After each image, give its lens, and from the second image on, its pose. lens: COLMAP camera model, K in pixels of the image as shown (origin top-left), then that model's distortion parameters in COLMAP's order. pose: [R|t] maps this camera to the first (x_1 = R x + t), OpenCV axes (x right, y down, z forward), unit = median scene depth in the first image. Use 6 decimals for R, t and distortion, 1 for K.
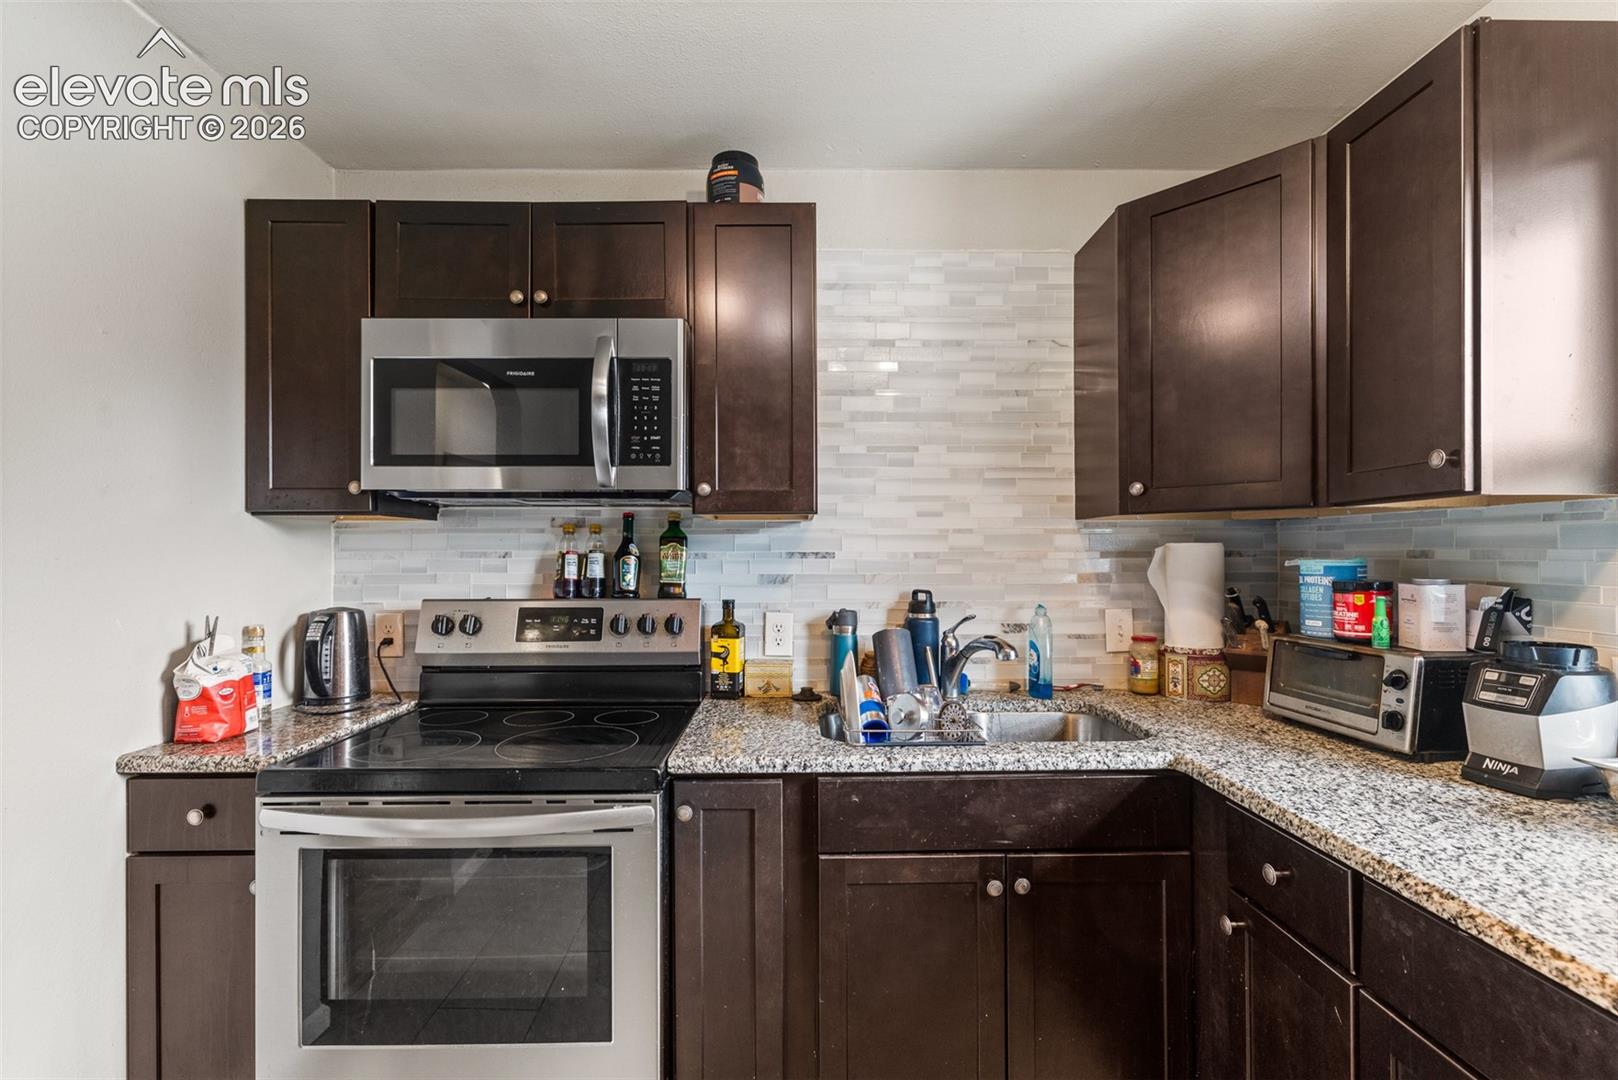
lens RADIAL K [[714.6, 0, 805.6], [0, 714.6, 544.5], [0, 0, 1]] dist [-0.002221, 0.001848]
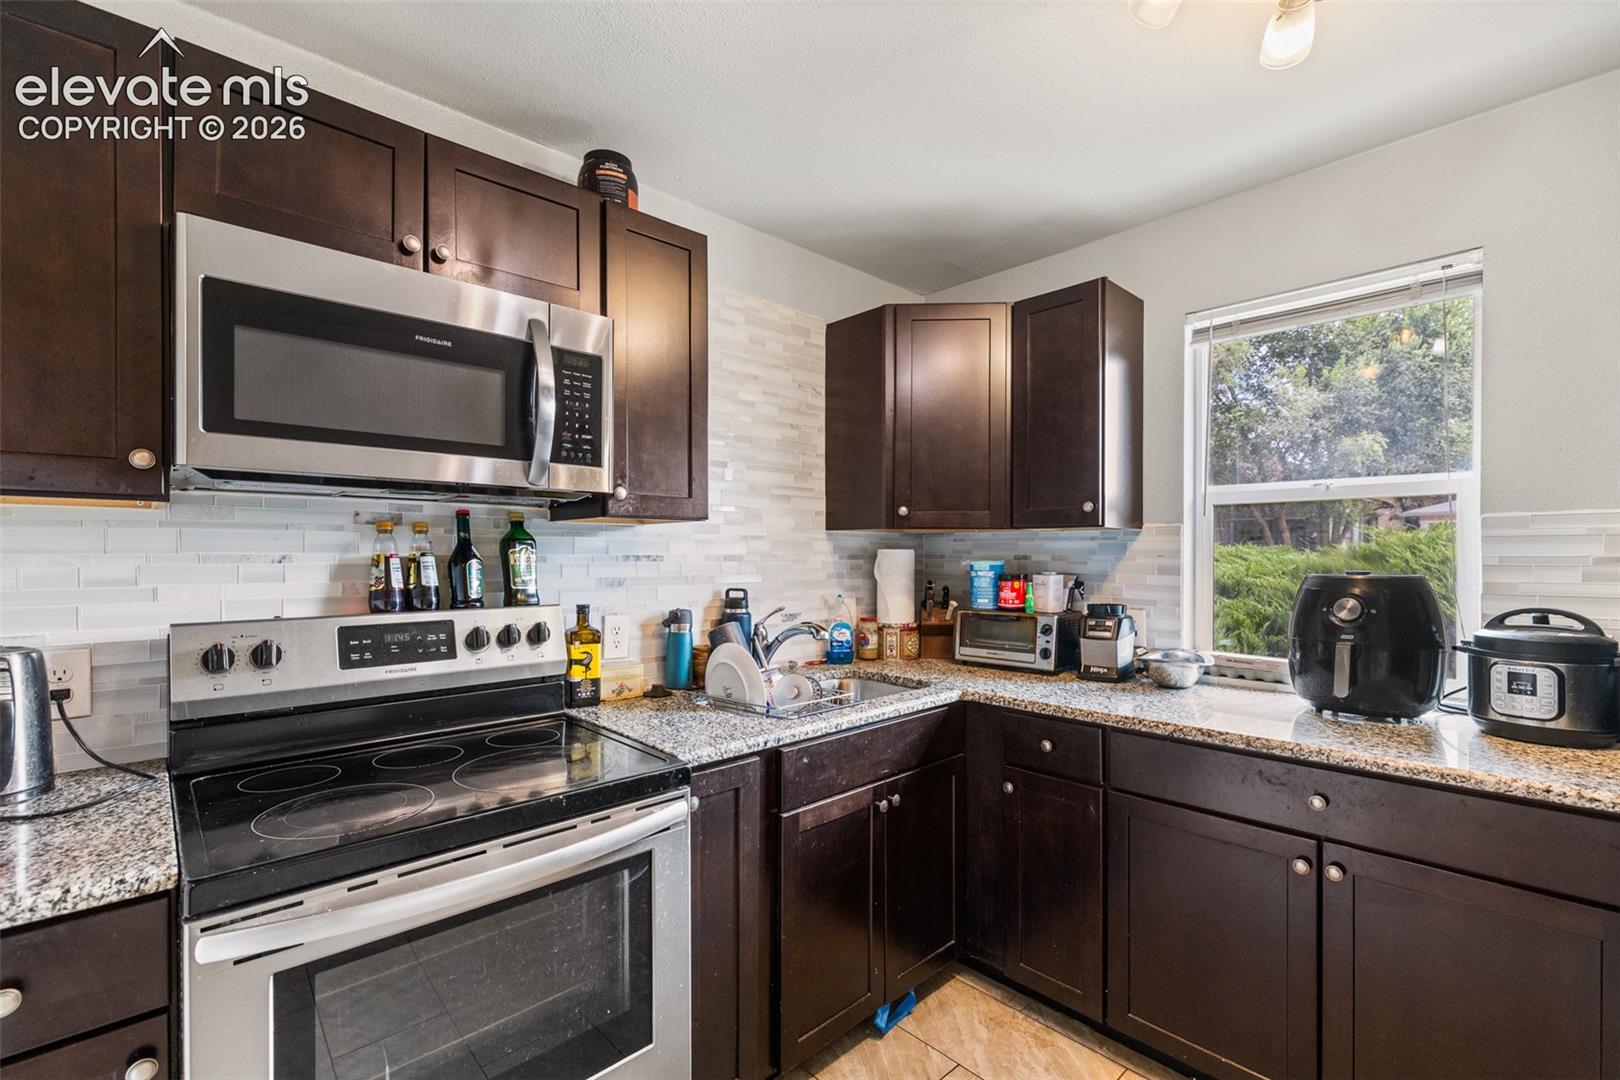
lens RADIAL K [[715.5, 0, 805.9], [0, 715.5, 550.1], [0, 0, 1]] dist [-0.002221, 0.001848]
pose [[0.735194, 0.005427, 0.677835, -0.557969], [-0.011851, 0.999918, 0.004848, -0.005015], [-0.677754, -0.011597, 0.735198, 0.081484]]
